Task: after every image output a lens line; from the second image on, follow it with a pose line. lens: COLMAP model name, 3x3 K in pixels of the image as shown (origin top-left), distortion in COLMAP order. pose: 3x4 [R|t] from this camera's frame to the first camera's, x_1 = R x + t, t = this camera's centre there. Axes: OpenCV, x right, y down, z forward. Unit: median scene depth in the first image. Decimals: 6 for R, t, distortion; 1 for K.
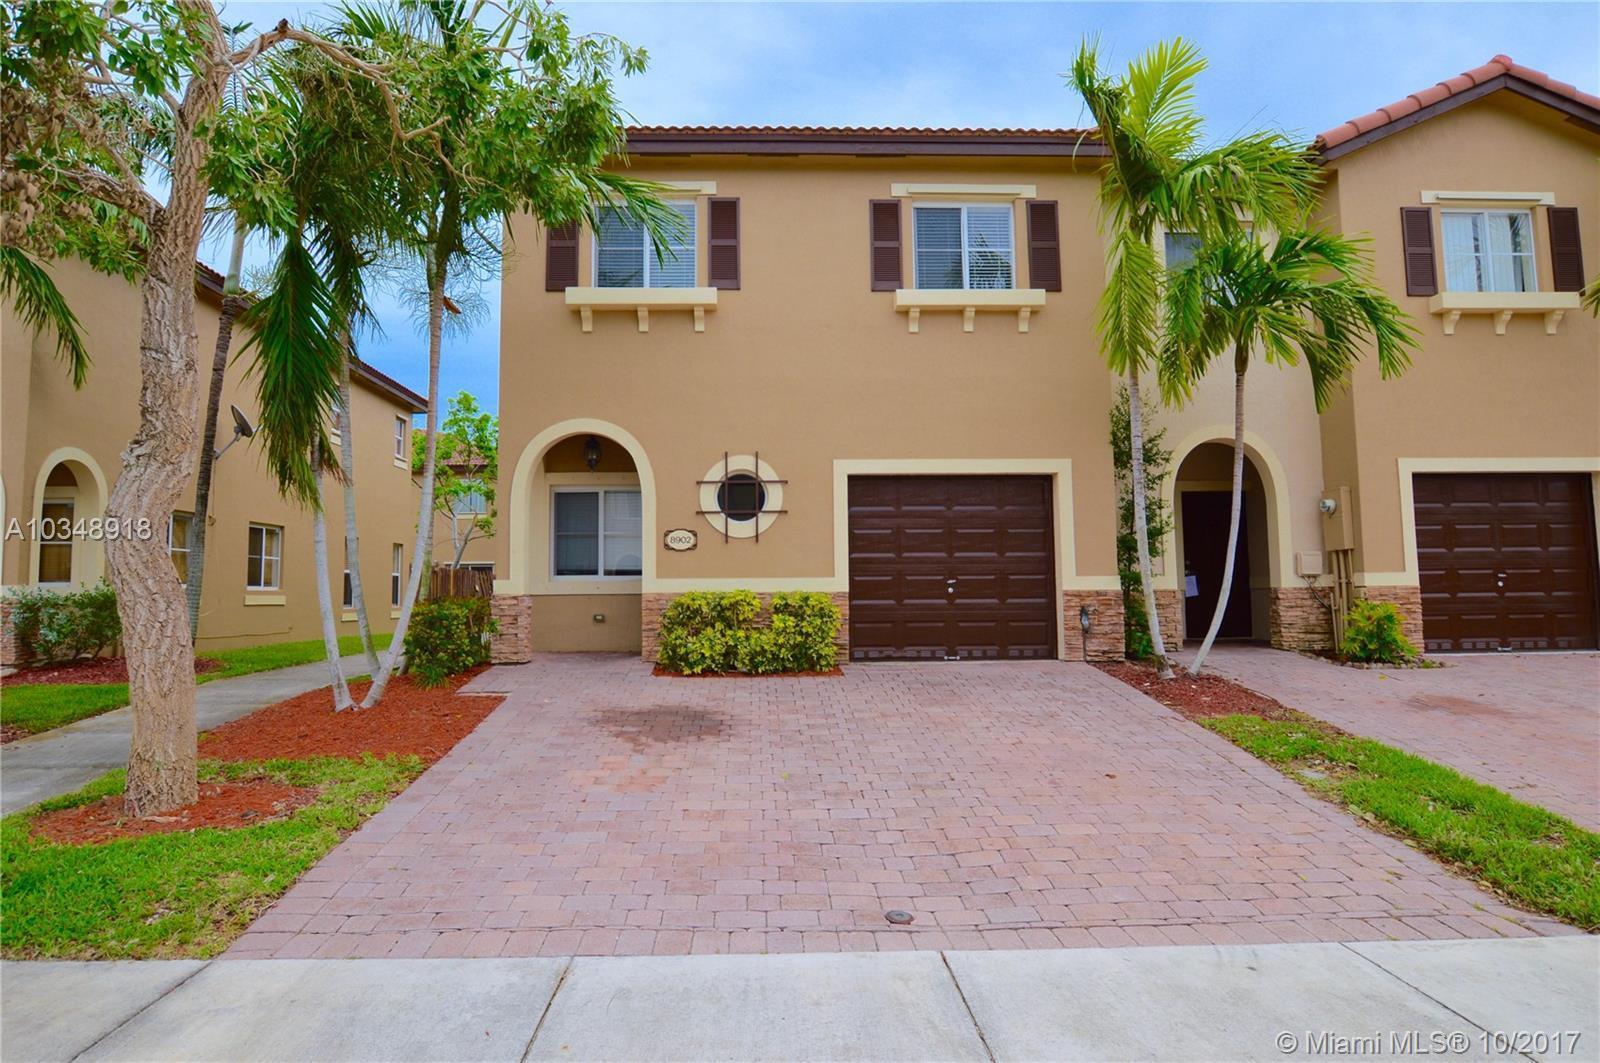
lens RADIAL K [[907.5, 0, 799.1], [0, 907.5, 520.5], [0, 0, 1]] dist [-0.005027, -0.000492]
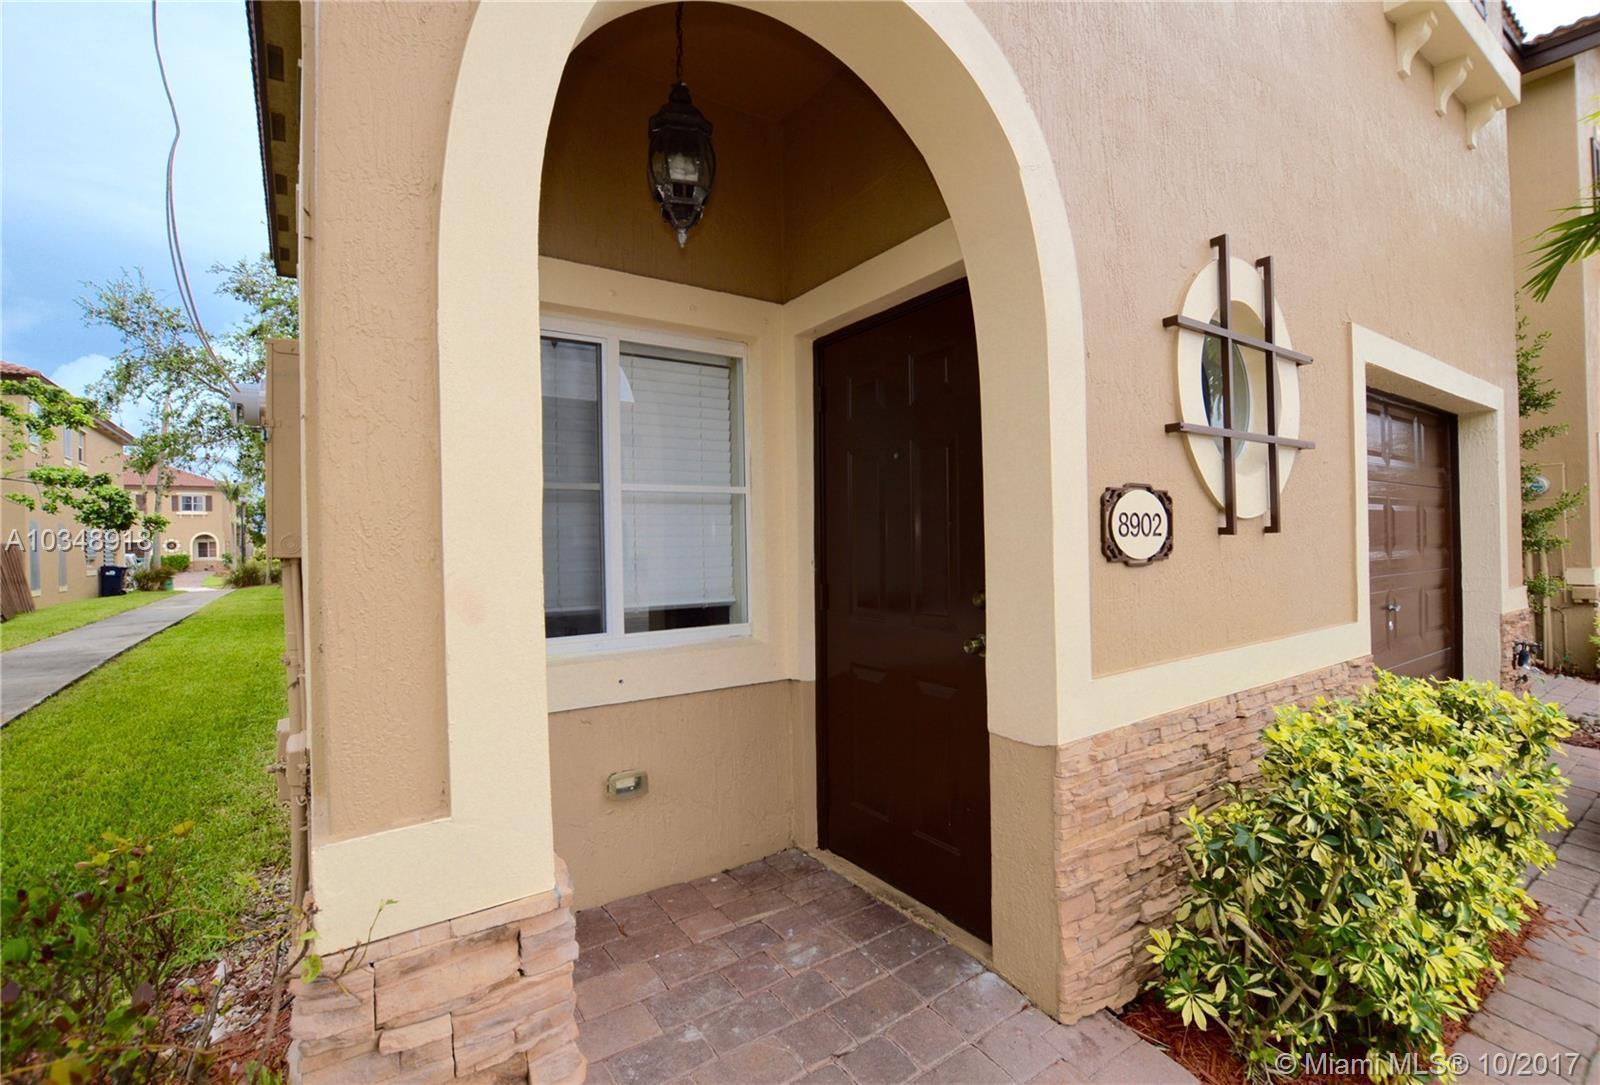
lens RADIAL K [[717.9, 0, 805.1], [0, 717.9, 533.6], [0, 0, 1]] dist [-0.018438, -0.000260]
pose [[0.841999, -0.002912, 0.539471, -0.327269], [-0.030354, 0.998146, 0.052765, 0.015909], [-0.538624, -0.060804, 0.840349, 0.870953]]
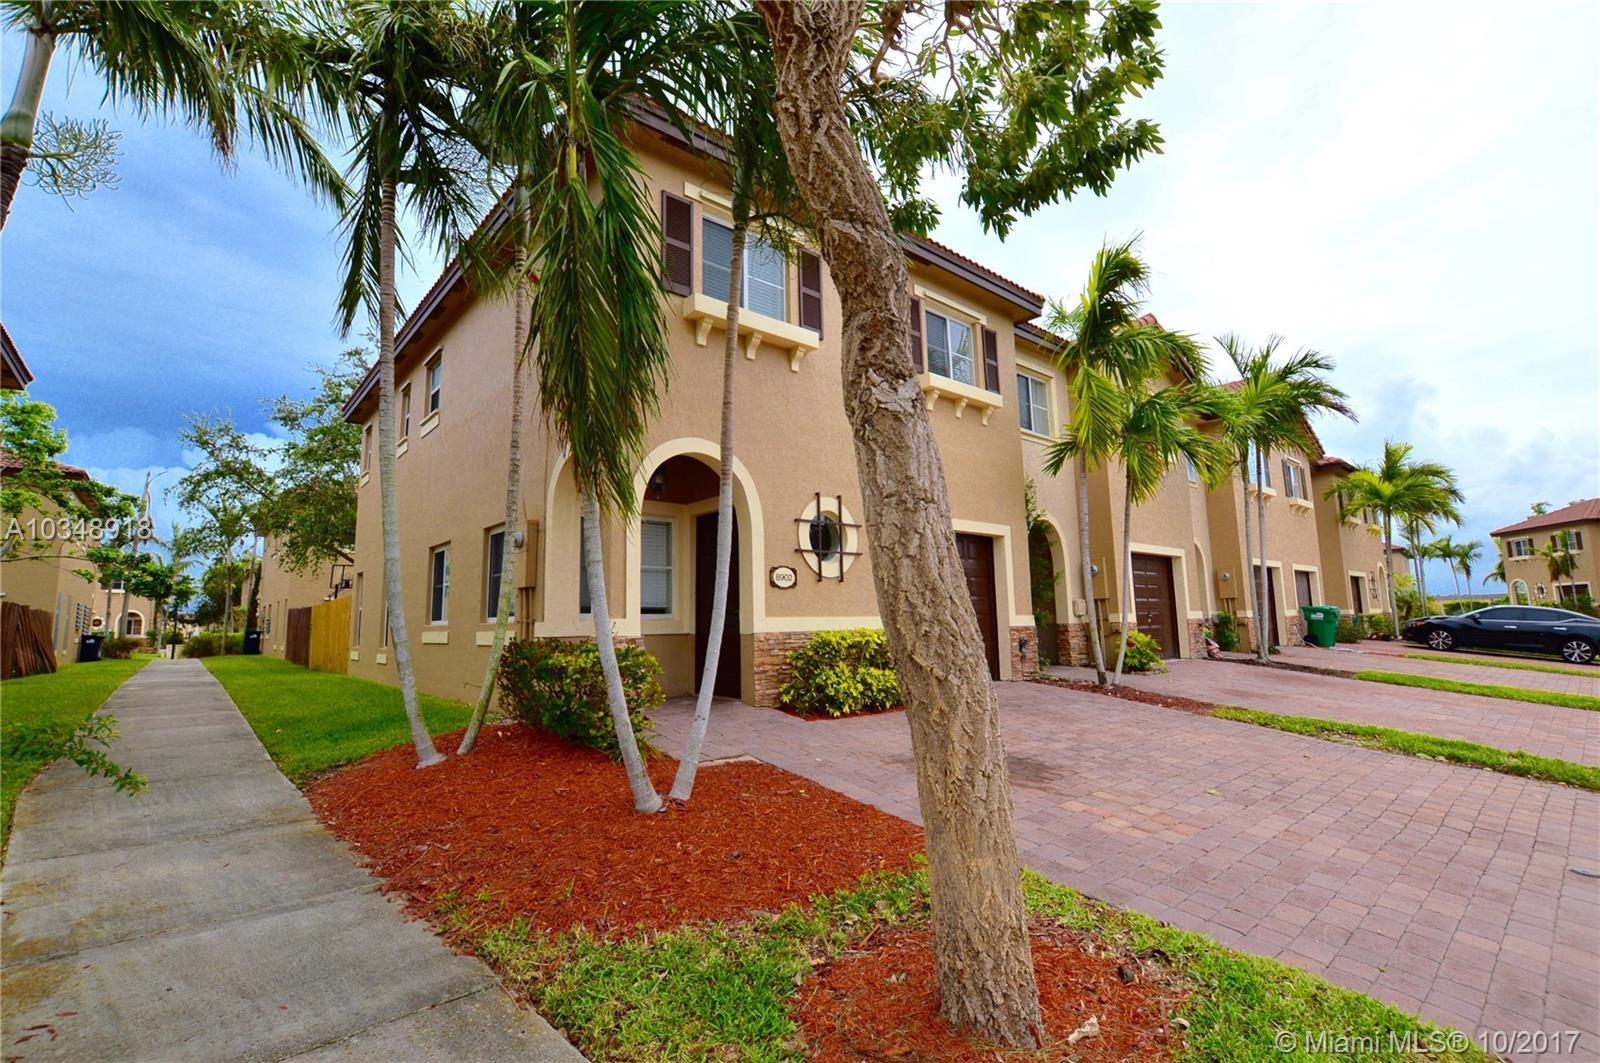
lens RADIAL K [[714.2, 0, 789.7], [0, 714.2, 543.9], [0, 0, 1]] dist [-0.031019, 0.001619]
pose [[0.783518, 0.064017, 0.618063, -0.597051], [-0.036922, 0.997718, -0.056534, 0.028494], [-0.620271, 0.021475, 0.784093, 0.394941]]
